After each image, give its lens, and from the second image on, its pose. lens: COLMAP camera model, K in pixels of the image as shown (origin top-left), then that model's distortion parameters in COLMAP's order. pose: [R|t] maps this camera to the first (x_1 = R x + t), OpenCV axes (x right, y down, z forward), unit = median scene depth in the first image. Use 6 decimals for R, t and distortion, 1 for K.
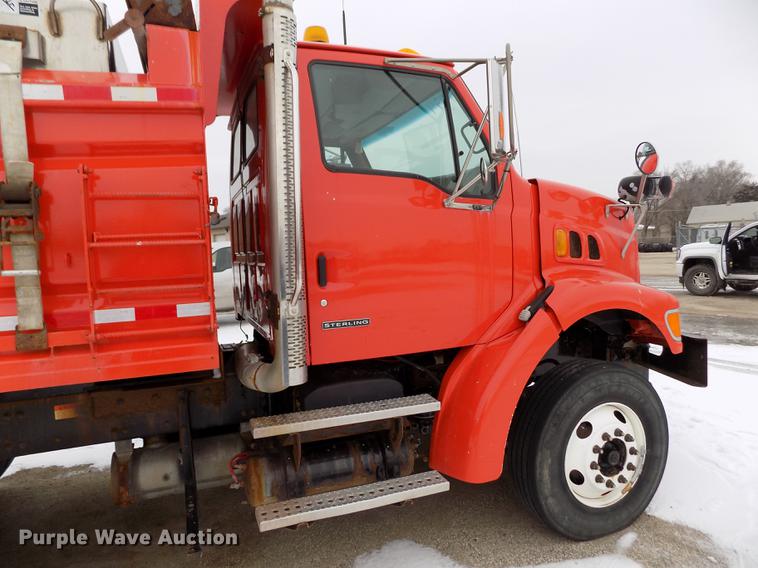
lens RADIAL K [[509.7, 0, 375.6], [0, 509.7, 280.5], [0, 0, 1]] dist [-0.070212, 0.067719]
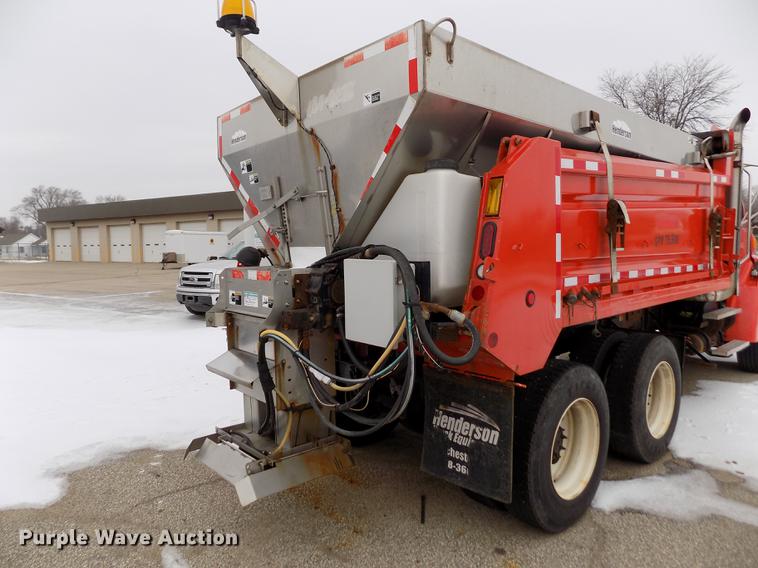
lens RADIAL K [[509.7, 0, 380.8], [0, 509.7, 276.3], [0, 0, 1]] dist [-0.070212, 0.067719]
pose [[0.935363, 0.005806, 0.353642, -2.397446], [-0.002472, 0.999948, -0.009879, 0.123221], [-0.353681, 0.008366, 0.935329, -0.617733]]
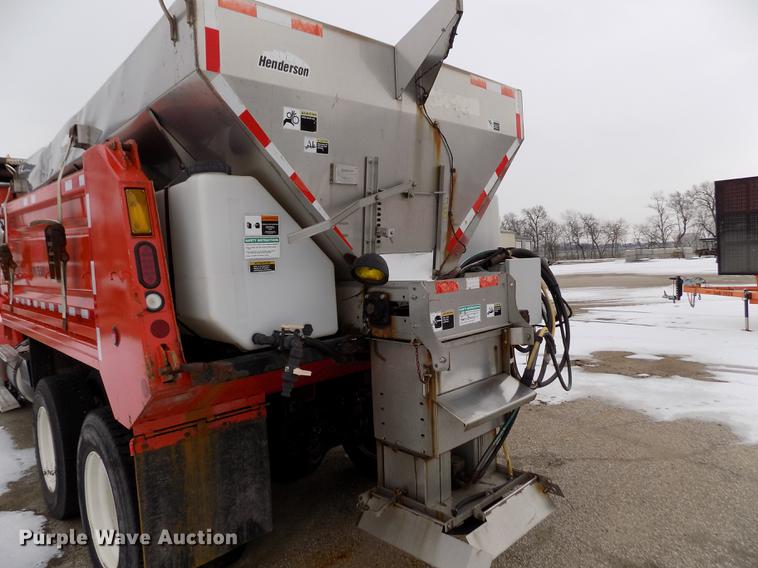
lens RADIAL K [[509.7, 0, 382.0], [0, 509.7, 278.4], [0, 0, 1]] dist [-0.070212, 0.067719]
pose [[-0.373424, 0.020045, 0.927444, -3.091072], [0.122425, 0.992087, 0.027851, 0.051846], [-0.919547, 0.123942, -0.372923, 1.120575]]
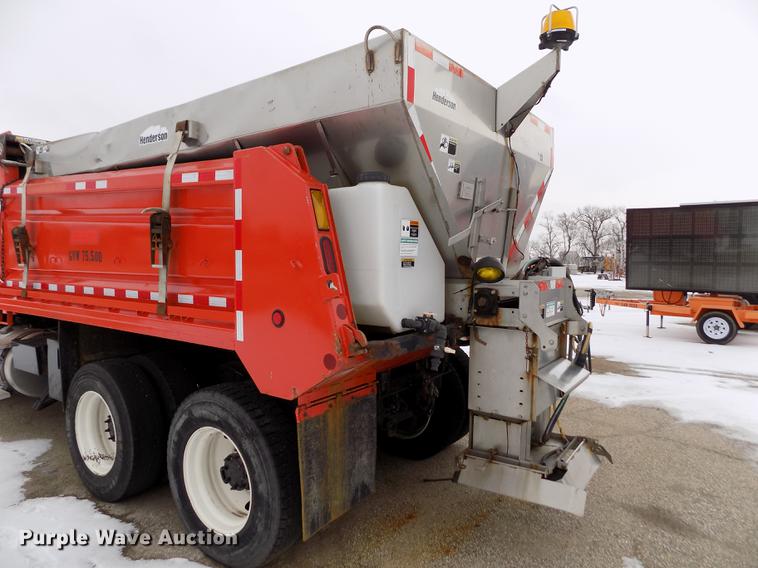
lens RADIAL K [[509.7, 0, 383.7], [0, 509.7, 279.5], [0, 0, 1]] dist [-0.070212, 0.067719]
pose [[-0.550314, 0.005627, 0.834939, -3.051577], [0.072619, 0.996511, 0.041148, 0.017129], [-0.831794, 0.083276, -0.548802, 1.609591]]
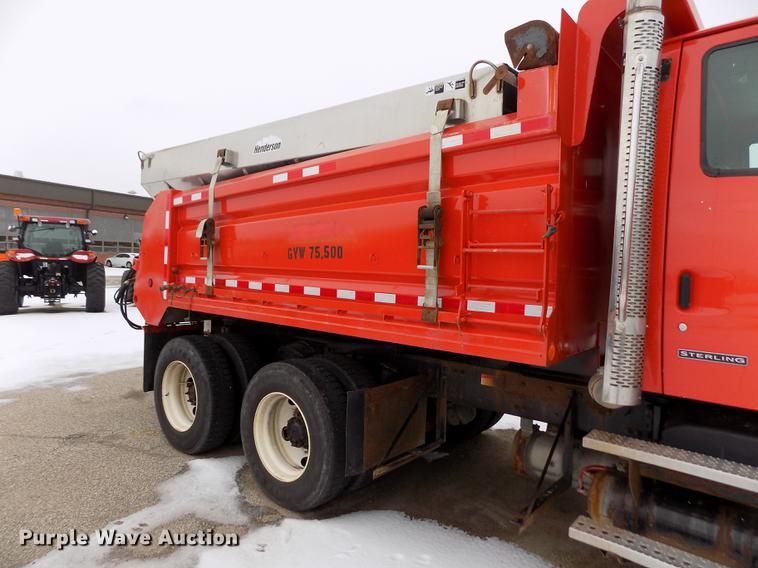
lens RADIAL K [[509.7, 0, 385.2], [0, 509.7, 279.7], [0, 0, 1]] dist [-0.070212, 0.067719]
pose [[0.478497, 0.081358, -0.874312, 0.394665], [-0.104507, 0.993898, 0.035292, -0.014184], [0.871848, 0.074485, 0.484080, 0.127172]]
